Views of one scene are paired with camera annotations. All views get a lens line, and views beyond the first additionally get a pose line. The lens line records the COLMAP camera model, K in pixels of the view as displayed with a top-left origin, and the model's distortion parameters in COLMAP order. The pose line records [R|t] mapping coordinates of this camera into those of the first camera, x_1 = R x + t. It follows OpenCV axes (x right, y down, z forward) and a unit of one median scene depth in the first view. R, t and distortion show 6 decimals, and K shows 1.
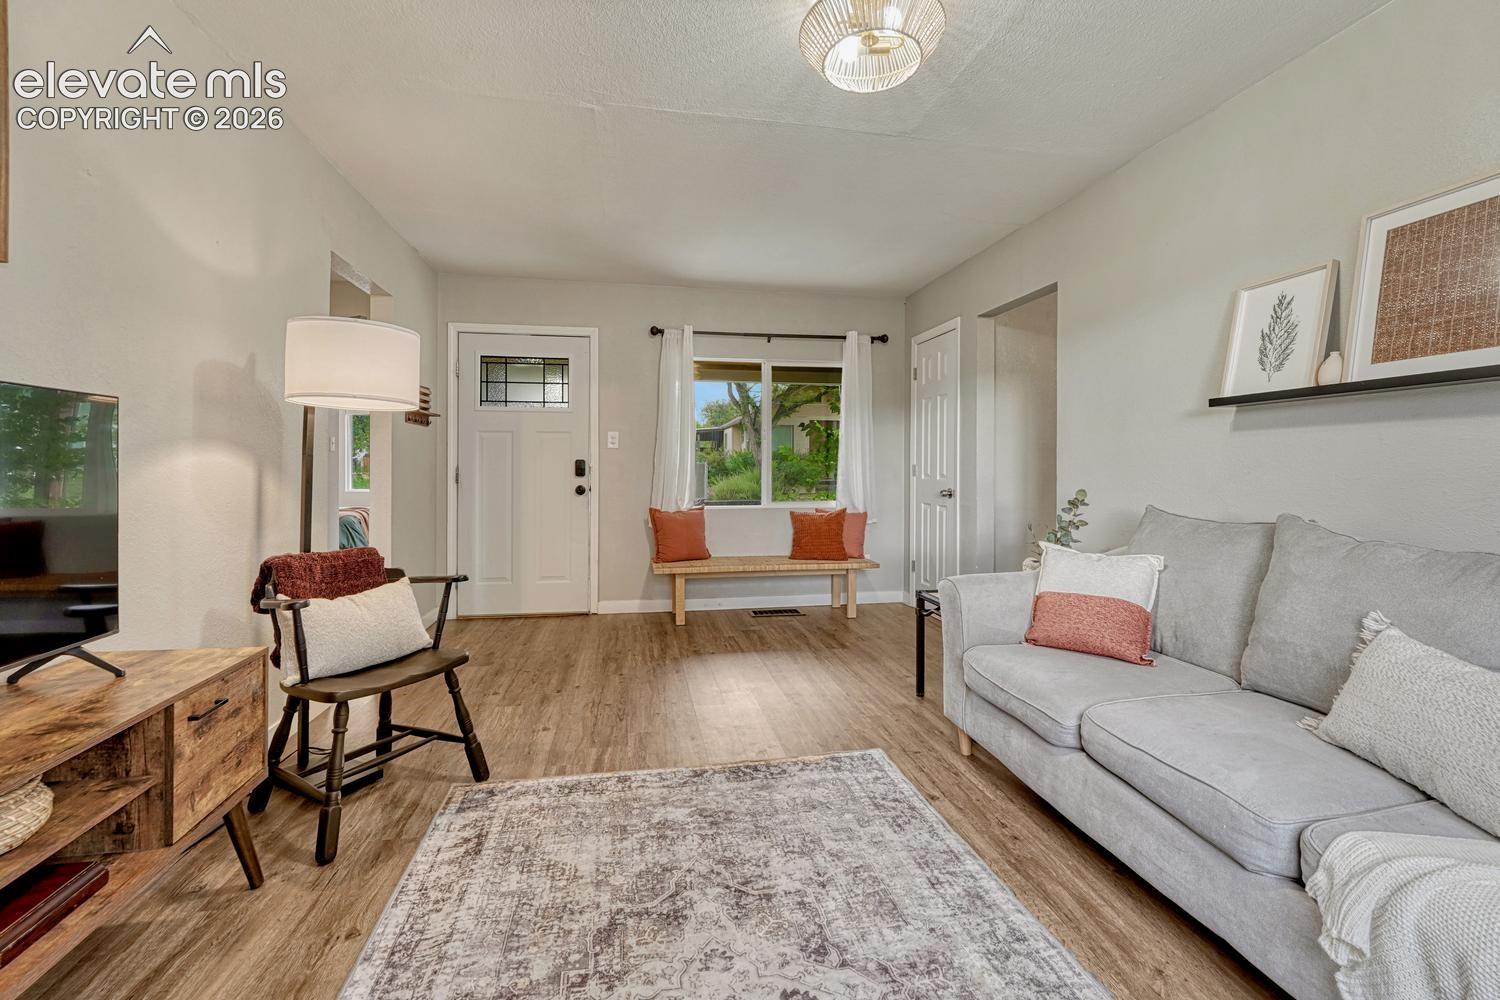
lens RADIAL K [[649.5, 0, 747.4], [0, 649.5, 465.9], [0, 0, 1]] dist [-0.006598, 0.000624]
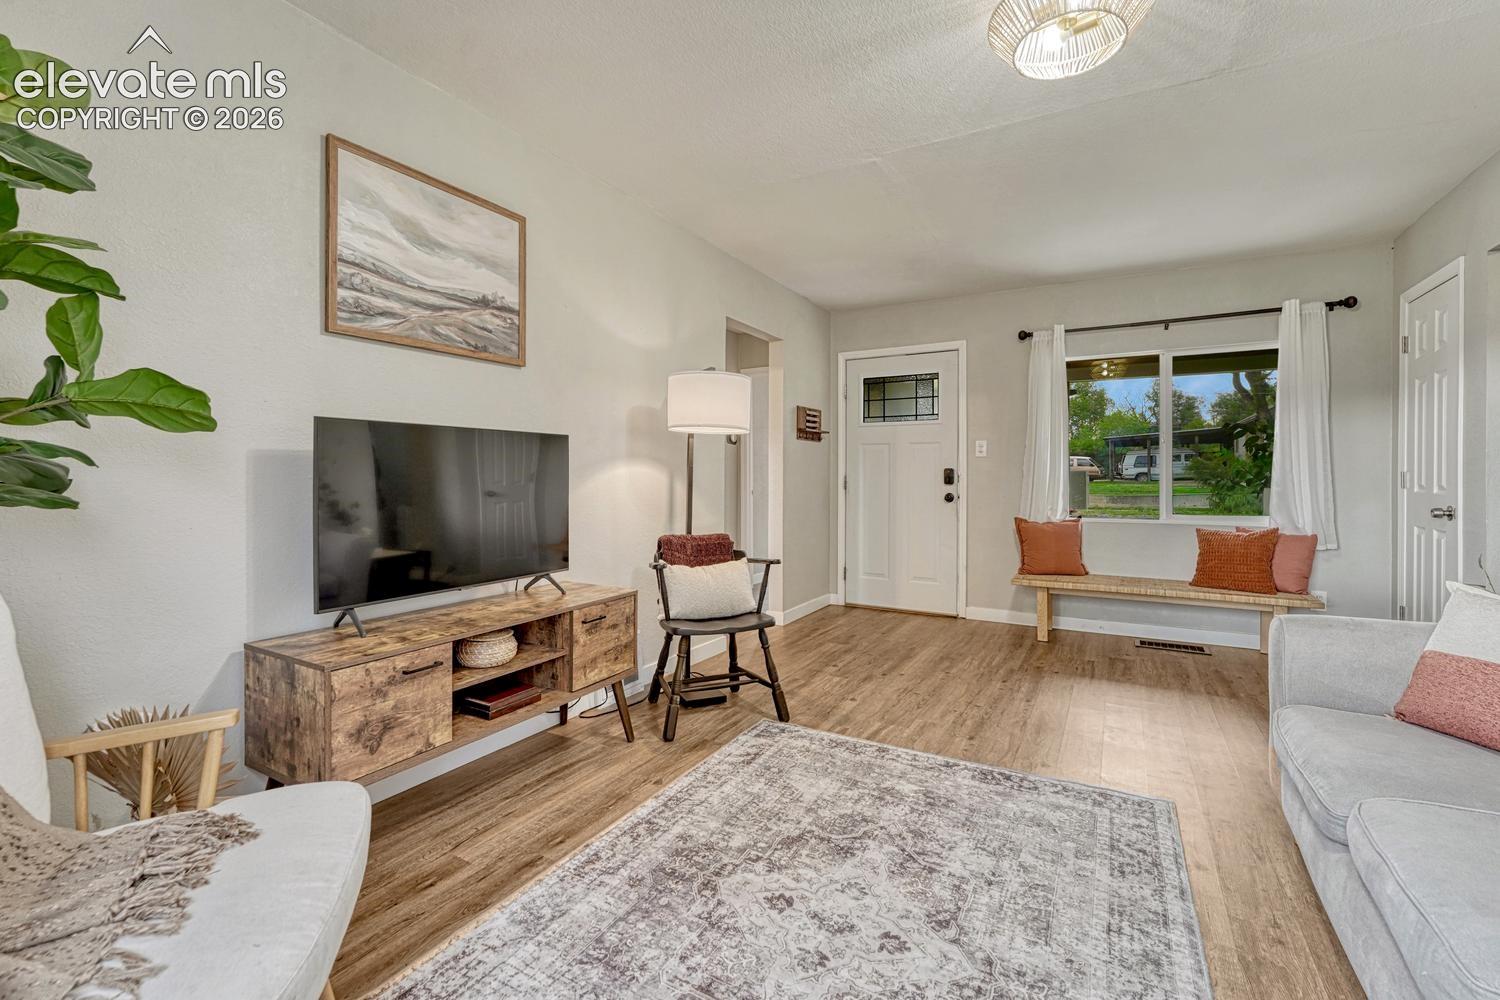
lens RADIAL K [[650.7, 0, 748.0], [0, 650.7, 477.0], [0, 0, 1]] dist [0.001434, 0.000000]
pose [[0.766298, 0.001145, -0.642484, 0.374120], [0.000916, 0.999995, 0.002874, 0.001899], [0.642484, -0.002791, 0.766294, -0.024660]]
